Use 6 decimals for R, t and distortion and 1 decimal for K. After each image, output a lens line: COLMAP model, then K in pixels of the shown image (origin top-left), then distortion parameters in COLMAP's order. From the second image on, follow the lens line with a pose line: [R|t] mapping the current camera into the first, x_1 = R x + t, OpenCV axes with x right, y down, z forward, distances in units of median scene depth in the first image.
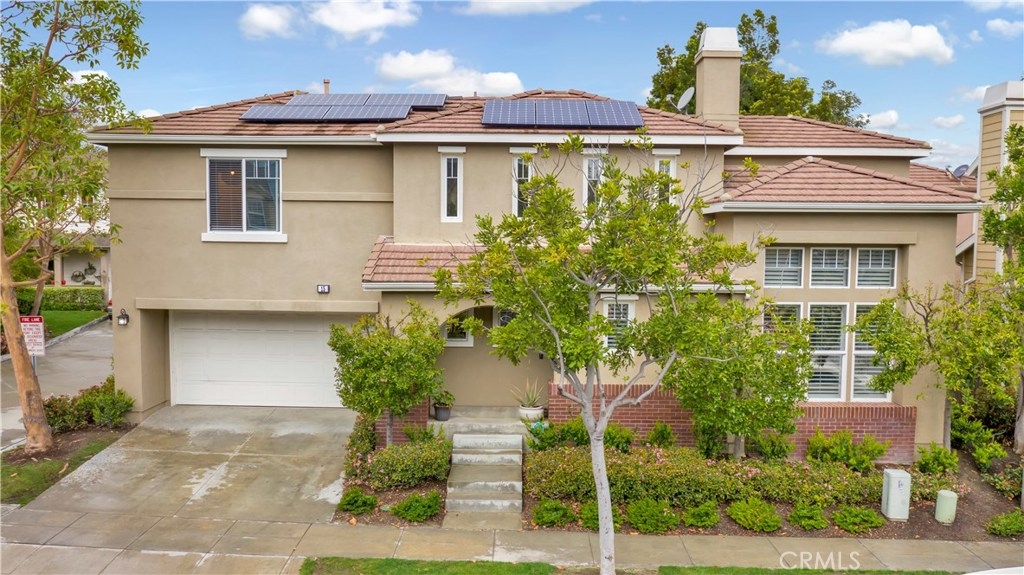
lens RADIAL K [[810.2, 0, 512.3], [0, 810.2, 291.1], [0, 0, 1]] dist [-0.021675, 0.005820]
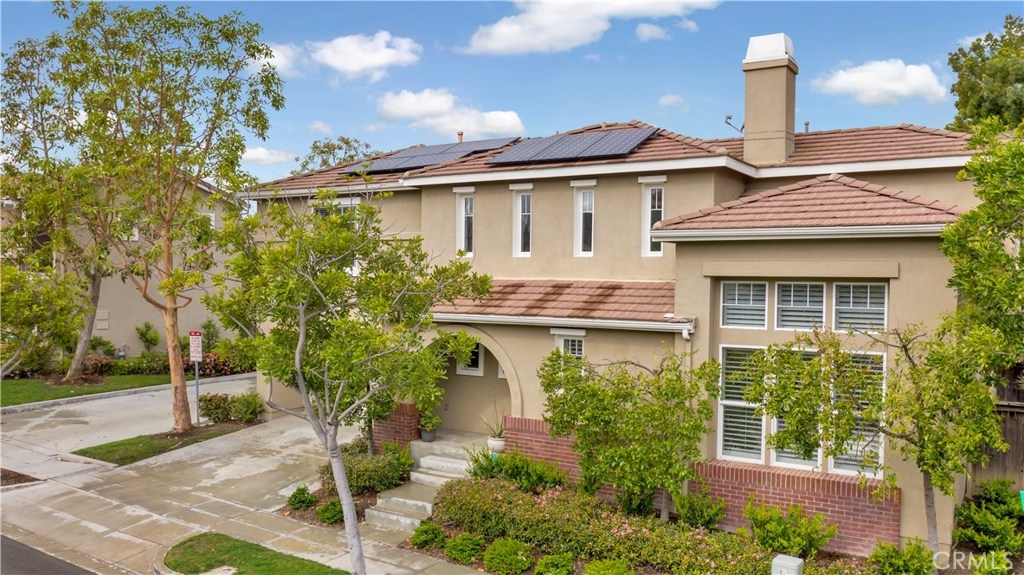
lens RADIAL K [[810.2, 0, 508.4], [0, 810.2, 291.7], [0, 0, 1]] dist [-0.021675, 0.005820]
pose [[0.850172, 0.010252, -0.526406, 0.563523], [-0.037197, 0.998482, -0.040628, 0.000865], [0.525190, 0.054121, 0.849262, 0.134757]]
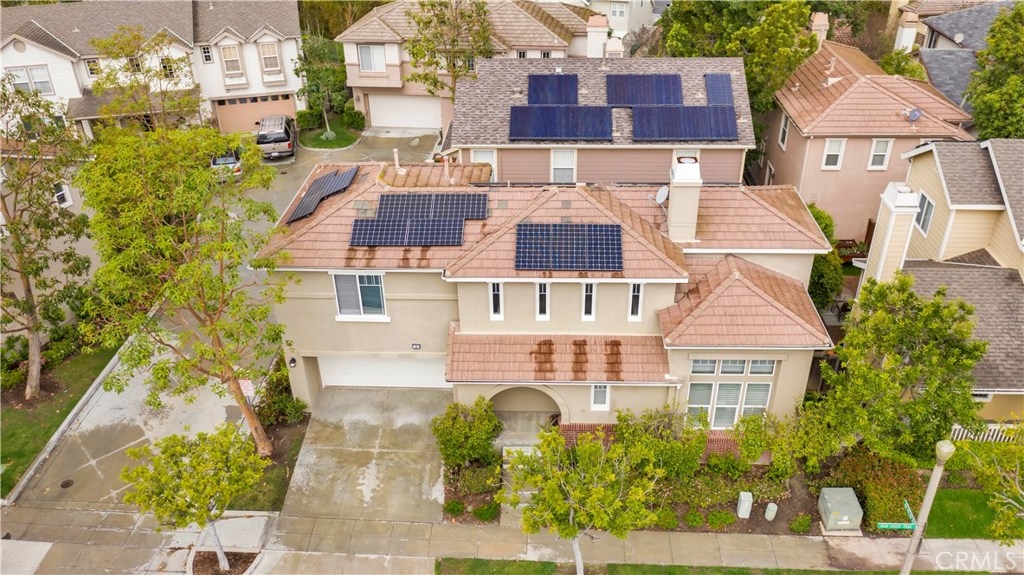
lens RADIAL K [[810.2, 0, 512.9], [0, 810.2, 292.3], [0, 0, 1]] dist [-0.021675, 0.005820]
pose [[0.998989, -0.004625, -0.044706, 0.026979], [0.024795, 0.886345, 0.462362, -0.893514], [0.037487, -0.463003, 0.885564, -0.367500]]
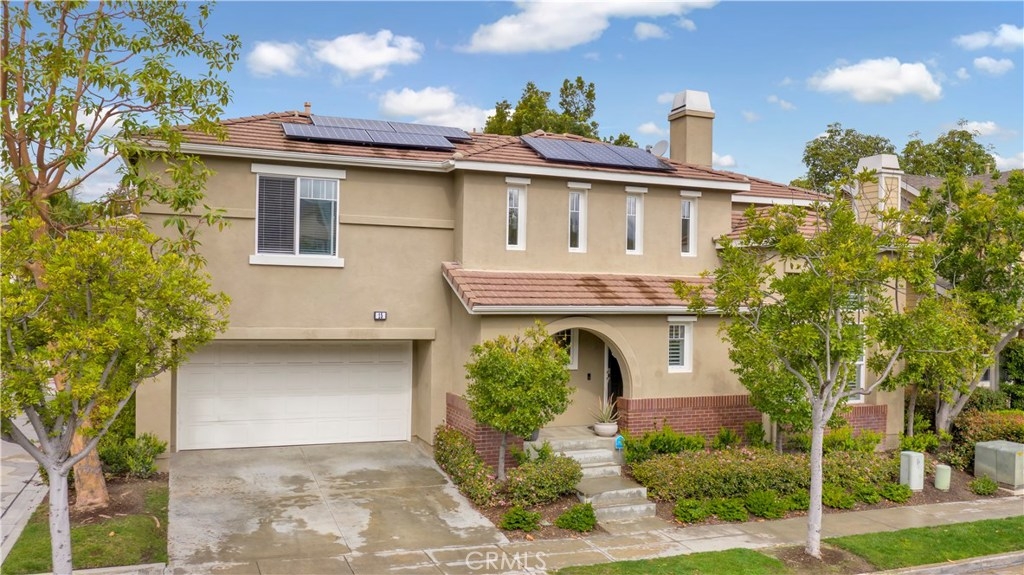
lens RADIAL K [[810.2, 0, 515.2], [0, 810.2, 289.3], [0, 0, 1]] dist [-0.021675, 0.005820]
pose [[0.924397, 0.007663, 0.381355, -0.496158], [0.017388, 0.997912, -0.062201, 0.031355], [-0.381035, 0.064129, 0.922334, 0.047627]]
